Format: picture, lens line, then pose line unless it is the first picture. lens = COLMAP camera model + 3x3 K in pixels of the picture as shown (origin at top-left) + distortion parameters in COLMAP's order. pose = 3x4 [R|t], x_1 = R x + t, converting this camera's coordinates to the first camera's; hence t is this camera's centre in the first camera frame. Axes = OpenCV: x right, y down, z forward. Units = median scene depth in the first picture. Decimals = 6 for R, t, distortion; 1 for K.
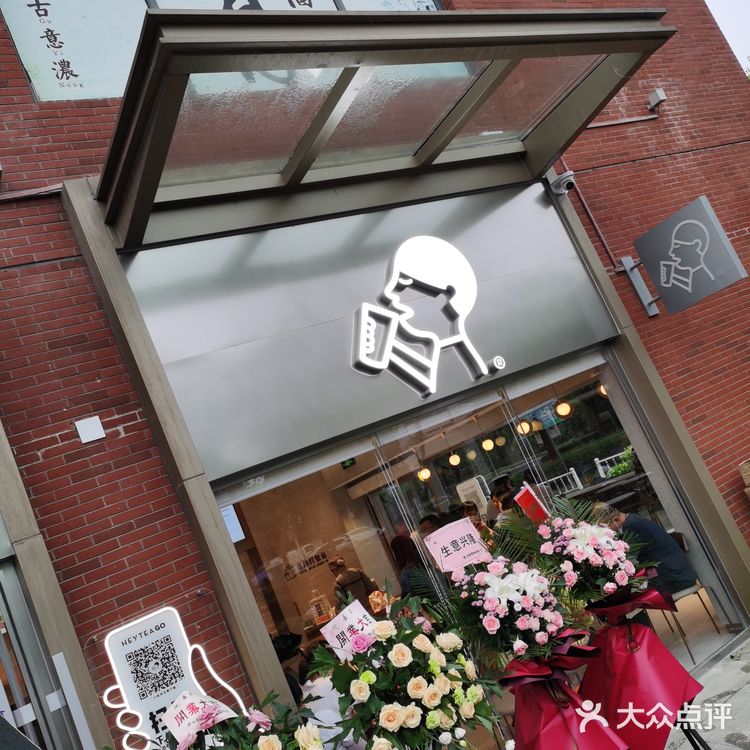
lens RADIAL K [[773.8, 0, 375.0], [0, 773.8, 375.0], [0, 0, 1]] dist [0.047150, -0.035668]
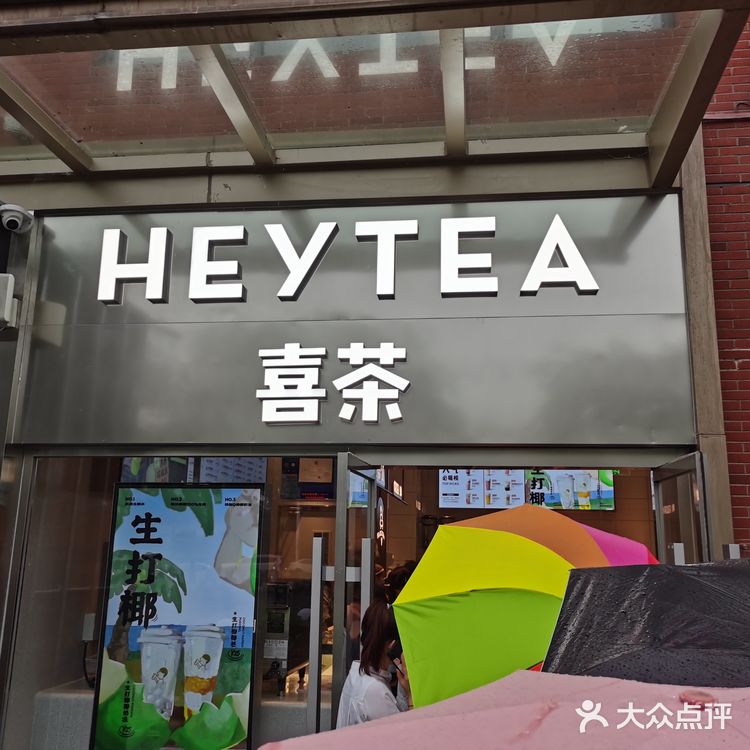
lens RADIAL K [[773.8, 0, 375.0], [0, 773.8, 375.0], [0, 0, 1]] dist [0.047150, -0.035668]
pose [[0.728264, 0.281829, -0.624663, -0.123170], [-0.225532, 0.959311, 0.169875, 0.047472], [0.647122, 0.017168, 0.762193, -0.118348]]
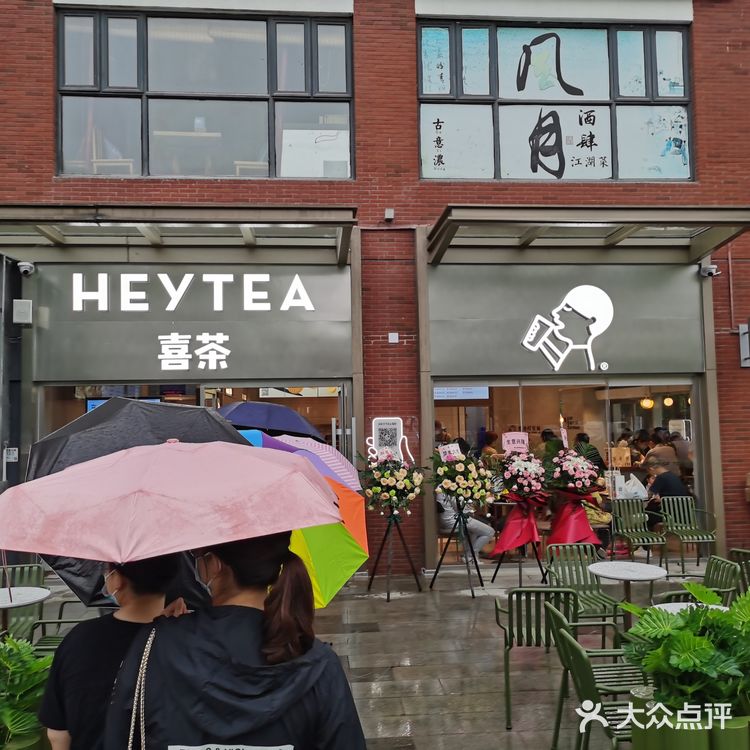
lens RADIAL K [[773.8, 0, 375.0], [0, 773.8, 375.0], [0, 0, 1]] dist [0.047150, -0.035668]
pose [[0.842895, 0.358279, -0.401453, 0.598022], [-0.267583, 0.926393, 0.264945, -0.451335], [0.466828, -0.115899, 0.876721, -1.155053]]
